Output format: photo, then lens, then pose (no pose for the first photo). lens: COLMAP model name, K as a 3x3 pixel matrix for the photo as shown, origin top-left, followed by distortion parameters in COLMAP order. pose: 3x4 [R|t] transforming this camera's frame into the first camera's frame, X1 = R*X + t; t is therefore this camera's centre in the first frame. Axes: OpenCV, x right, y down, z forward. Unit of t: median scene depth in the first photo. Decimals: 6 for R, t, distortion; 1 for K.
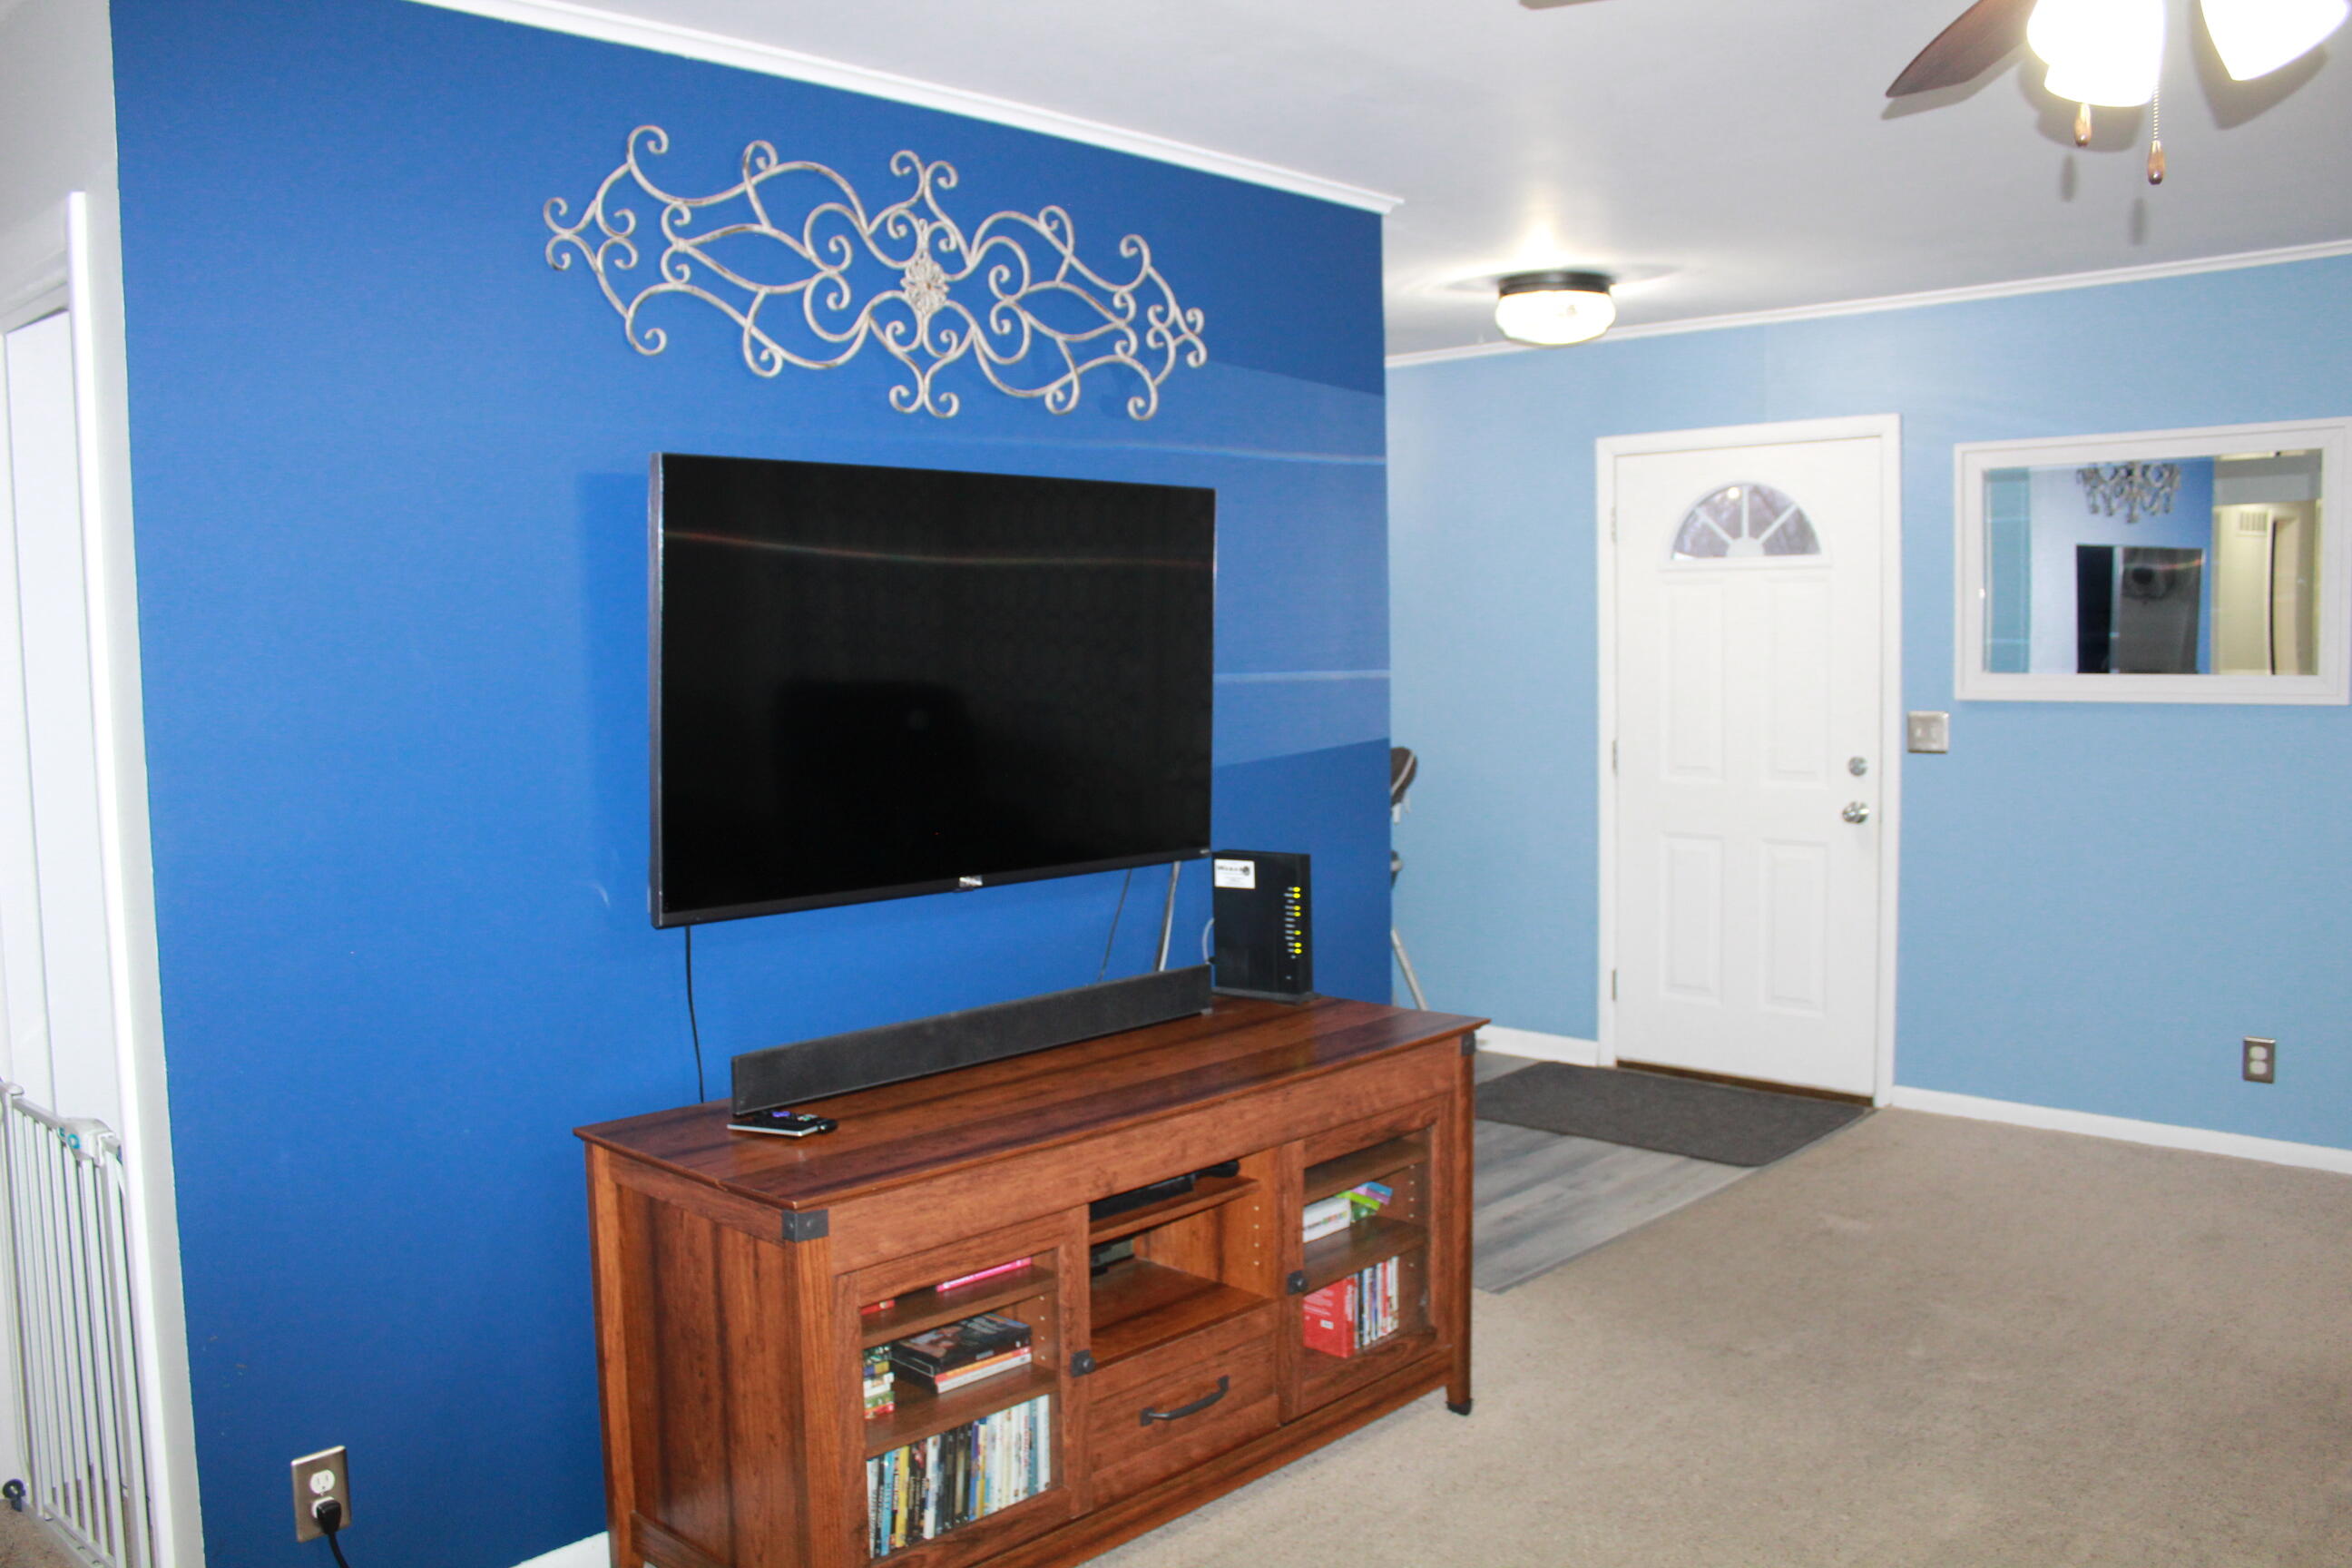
lens RADIAL K [[1960.8, 0, 1165.5], [0, 1960.8, 793.1], [0, 0, 1]] dist [-0.160710, 0.147796]
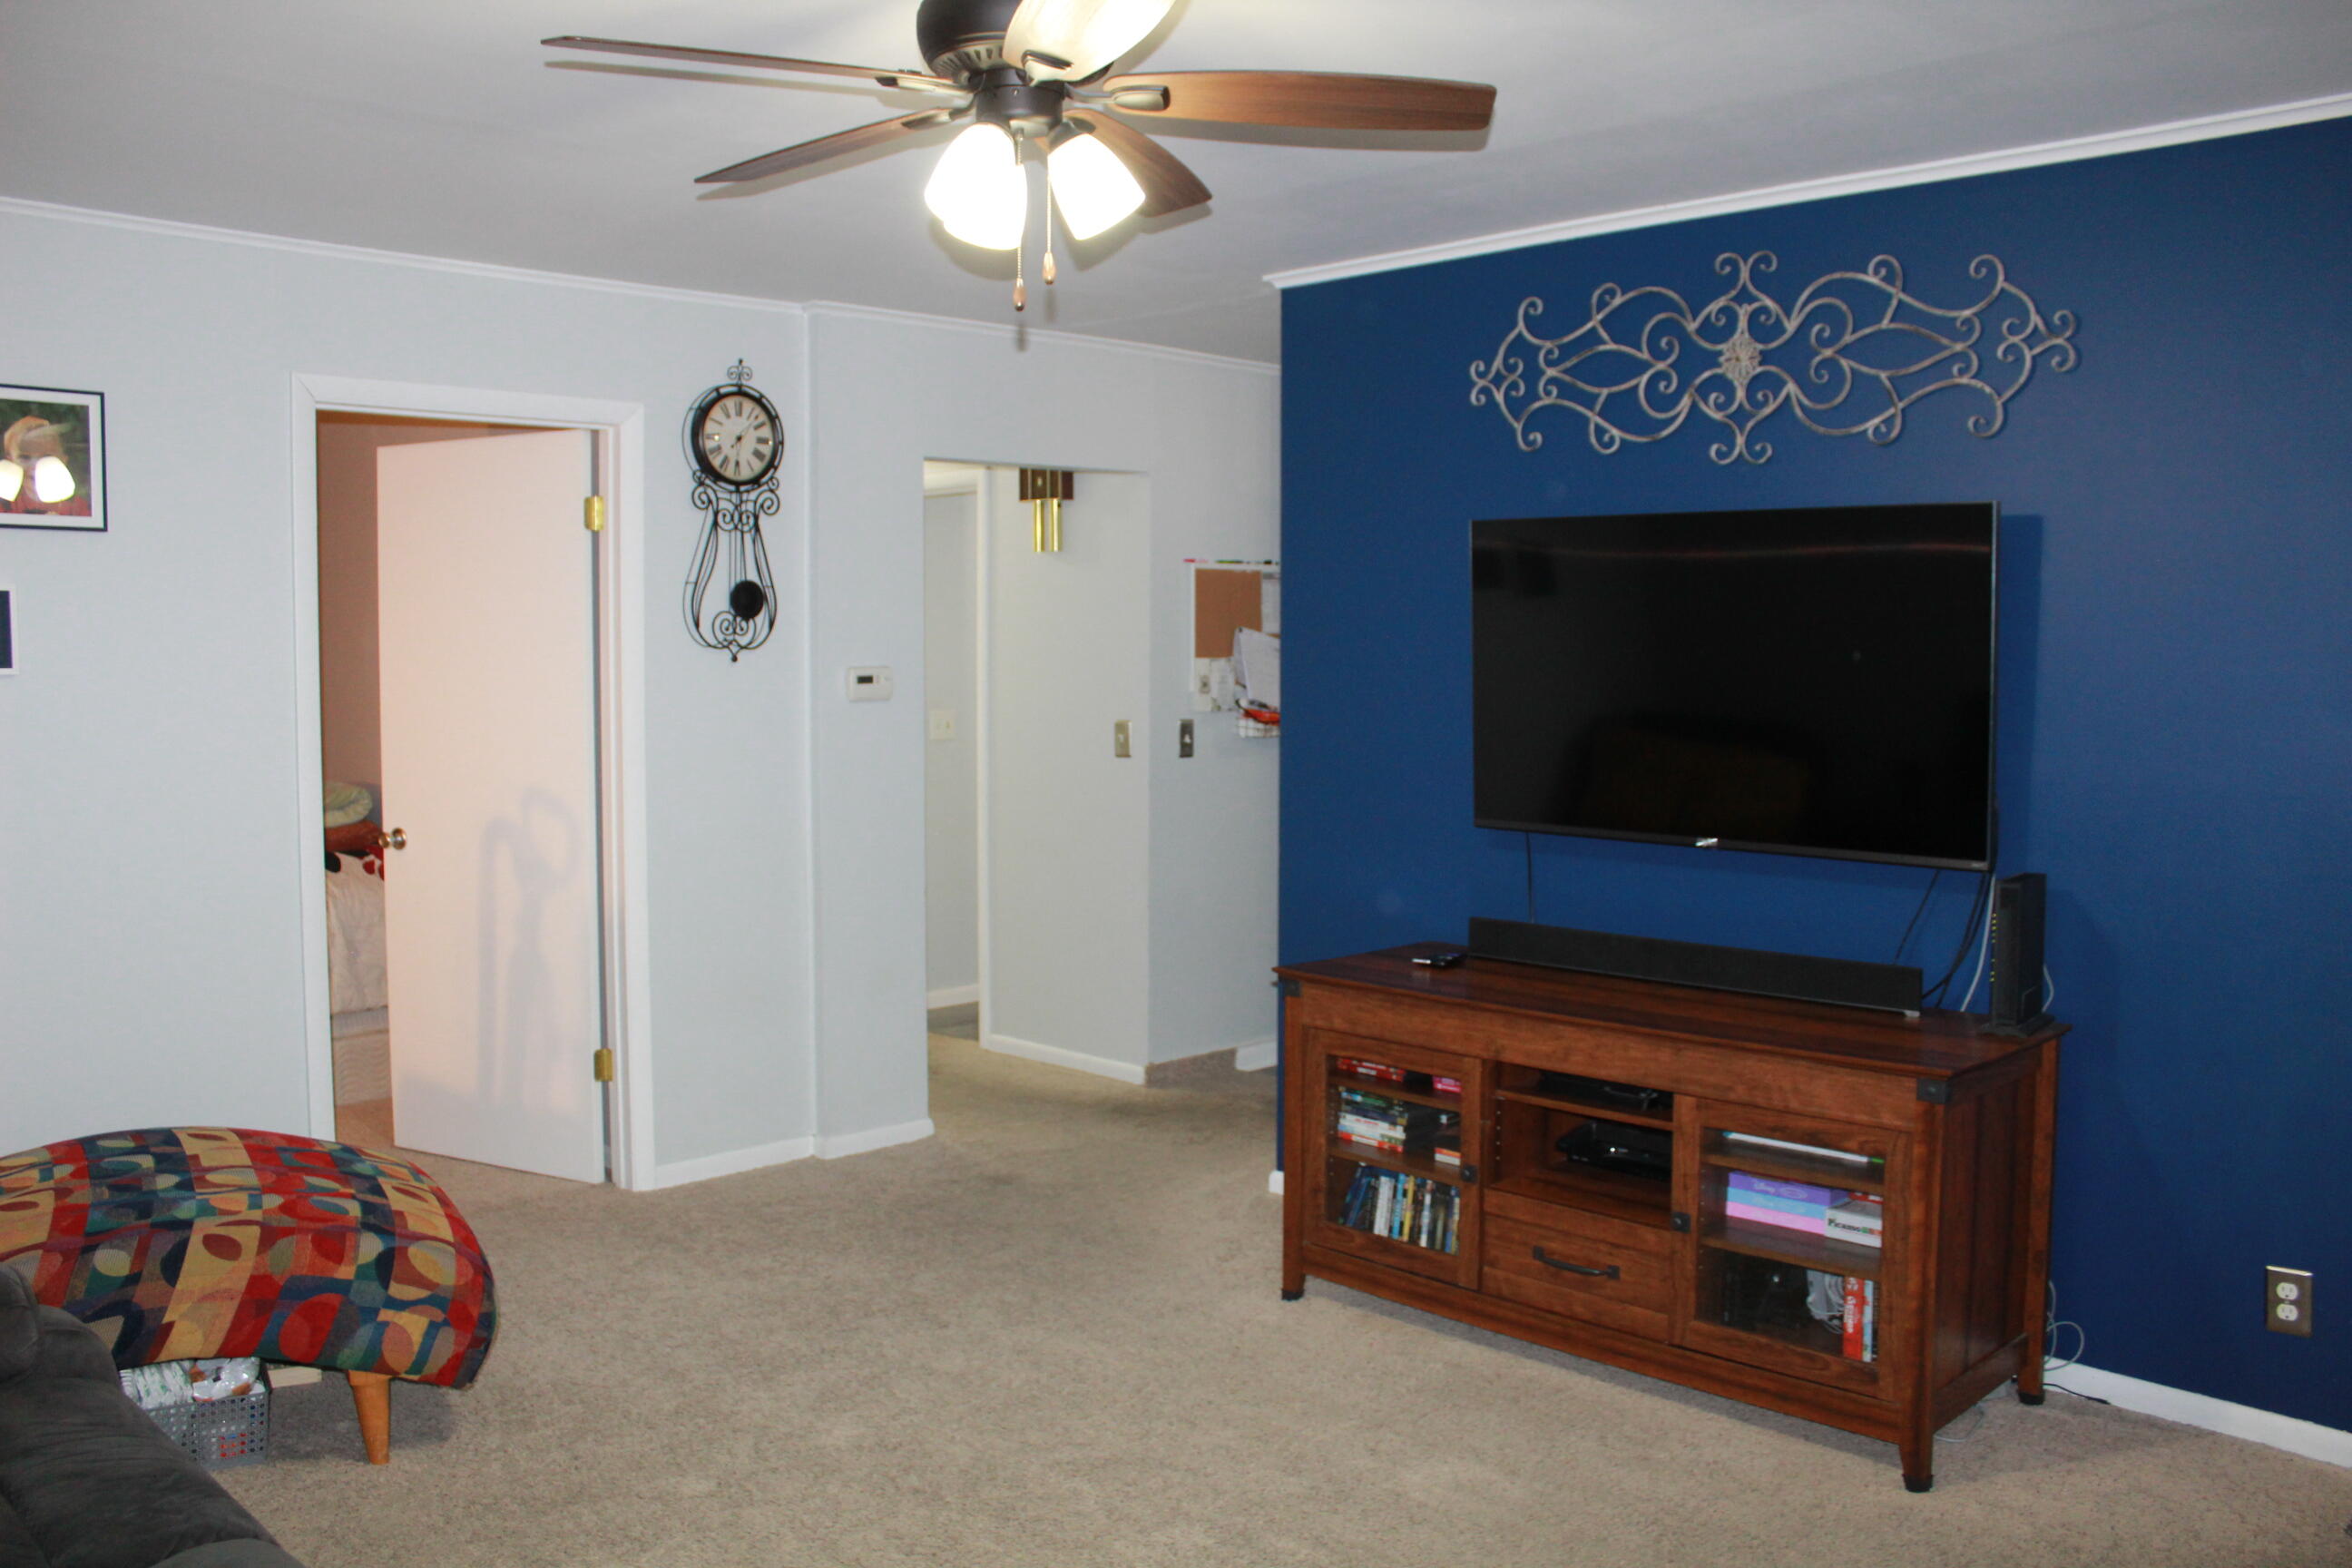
lens RADIAL K [[1960.8, 0, 1165.5], [0, 1960.8, 793.1], [0, 0, 1]] dist [-0.160710, 0.147796]
pose [[-0.025399, 0.091724, -0.995460, 1.094946], [-0.080910, 0.992326, 0.093500, -0.070299], [0.996398, 0.082917, -0.017783, 0.660677]]
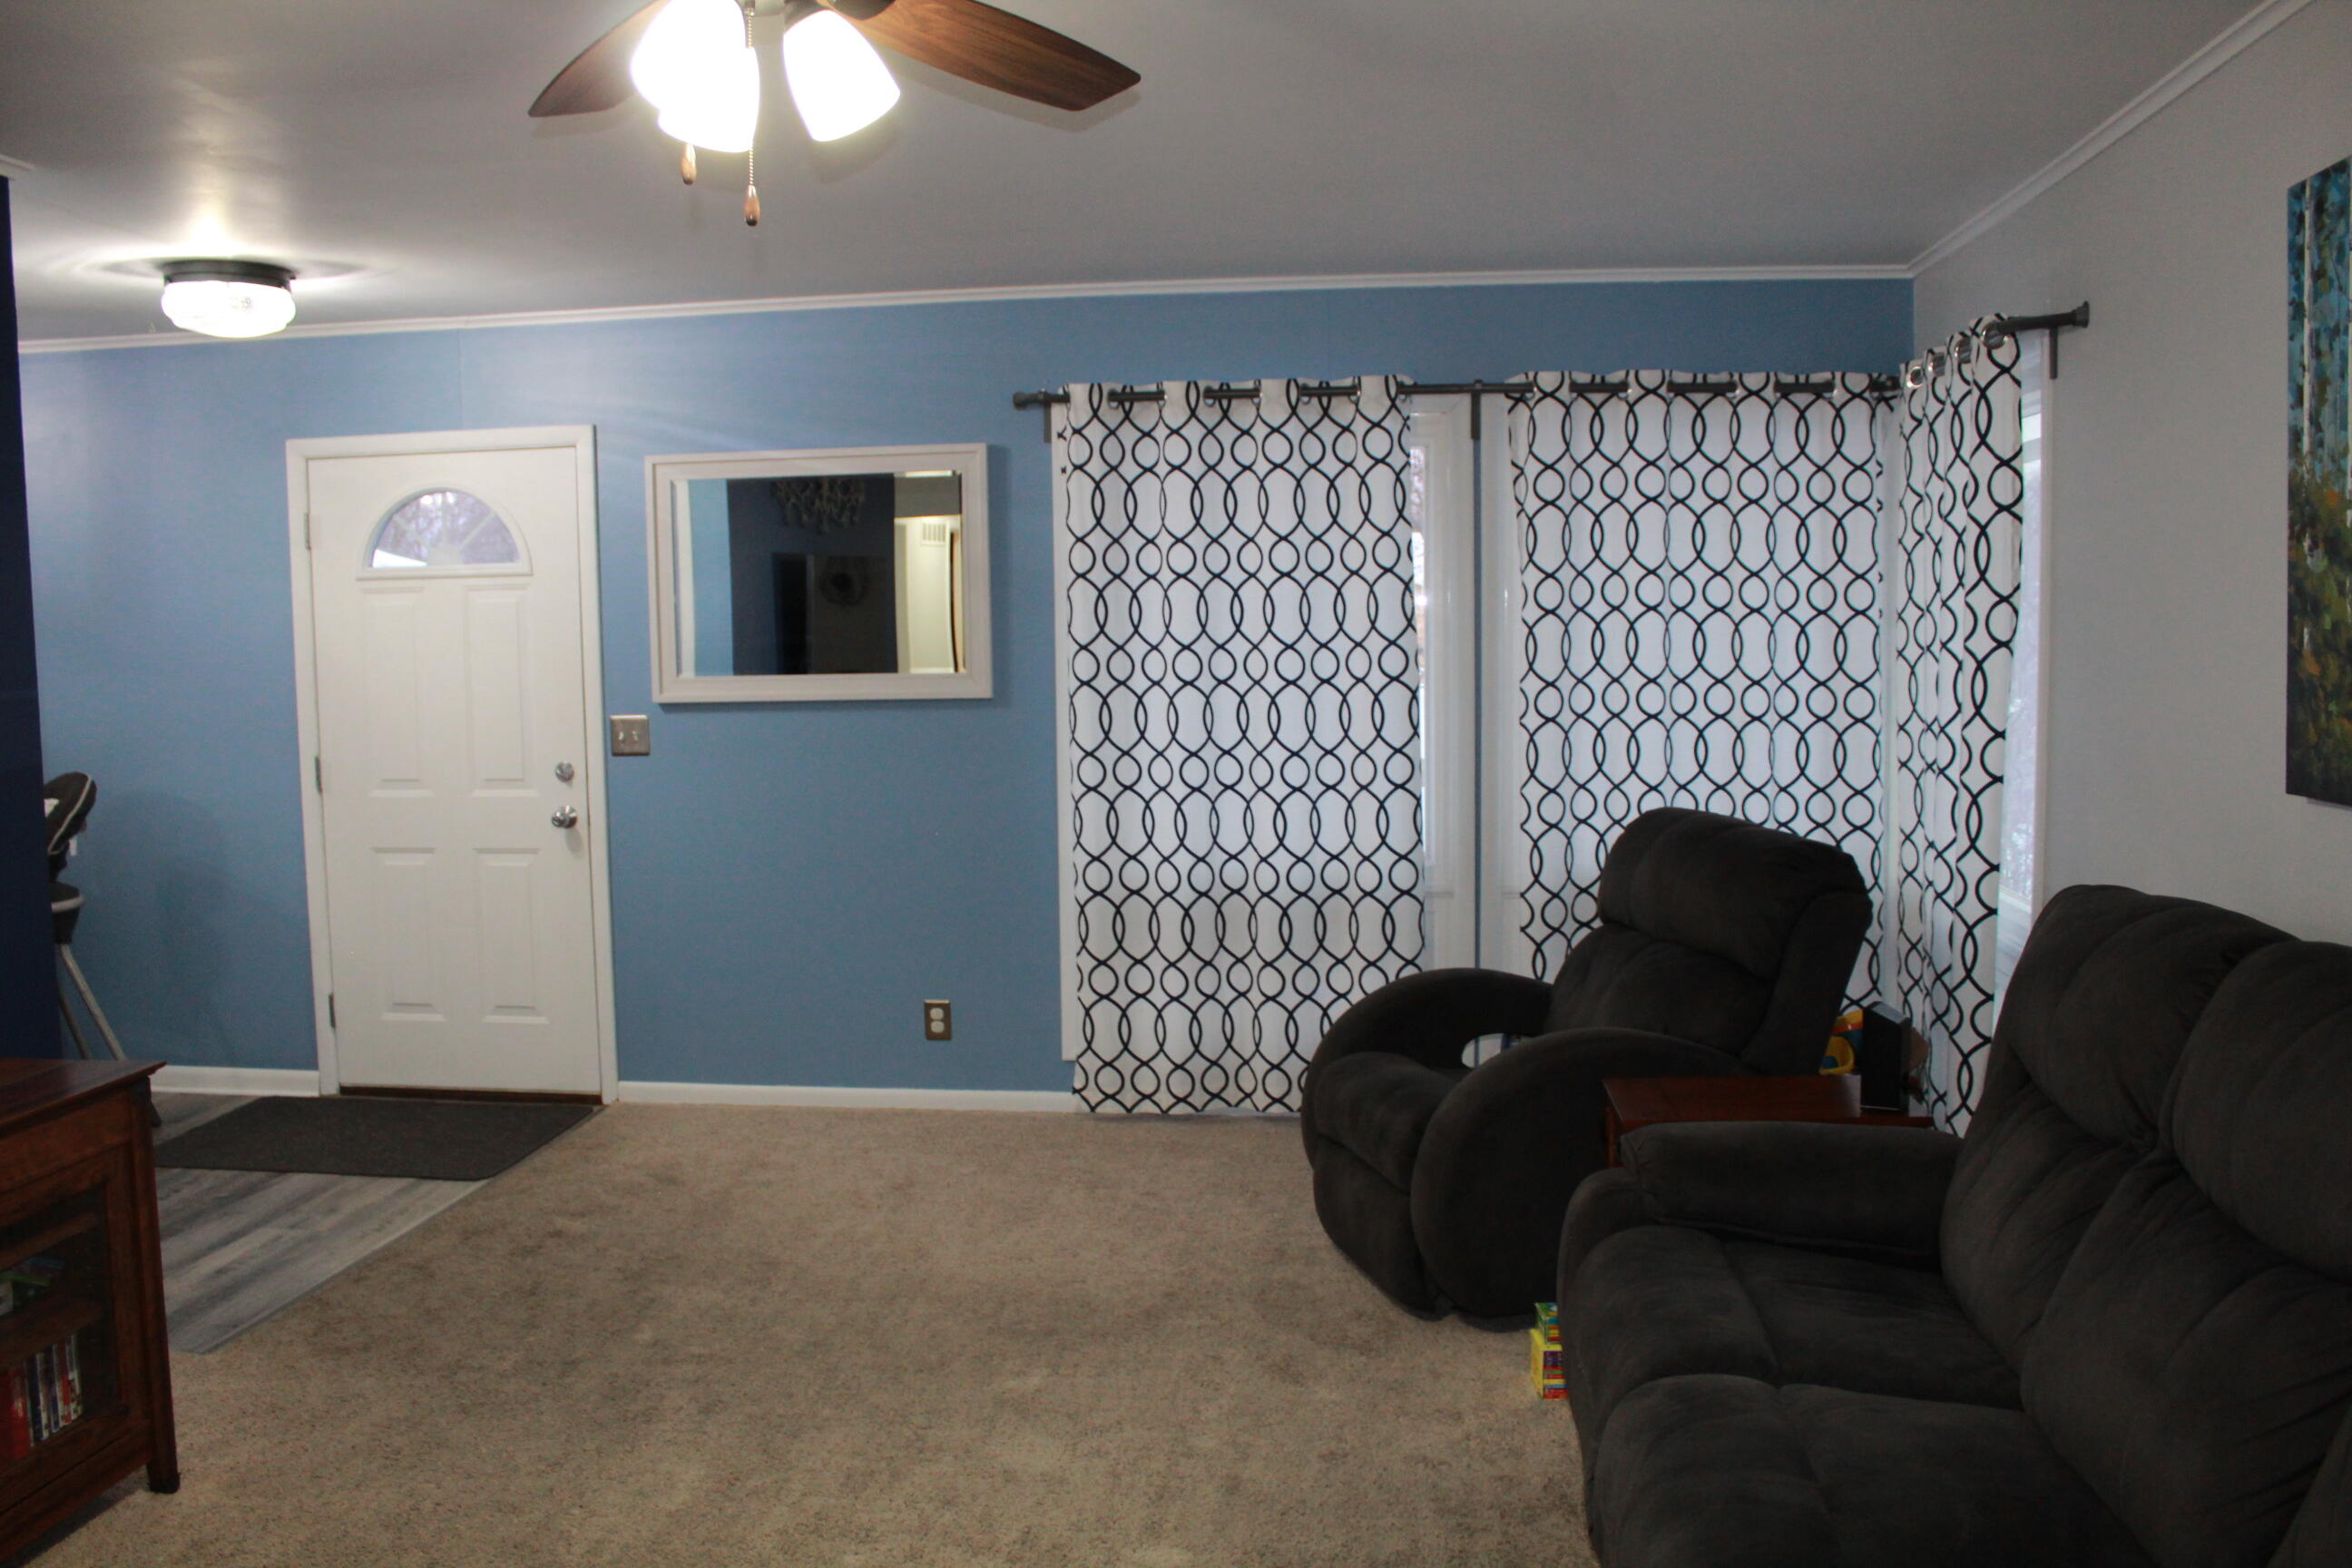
lens RADIAL K [[1960.8, 0, 1165.5], [0, 1960.8, 793.1], [0, 0, 1]] dist [-0.160710, 0.147796]
pose [[0.808674, -0.047612, 0.586327, 0.030773], [0.049487, 0.998692, 0.012845, -0.000047], [-0.586172, 0.018628, 0.809973, -0.016594]]
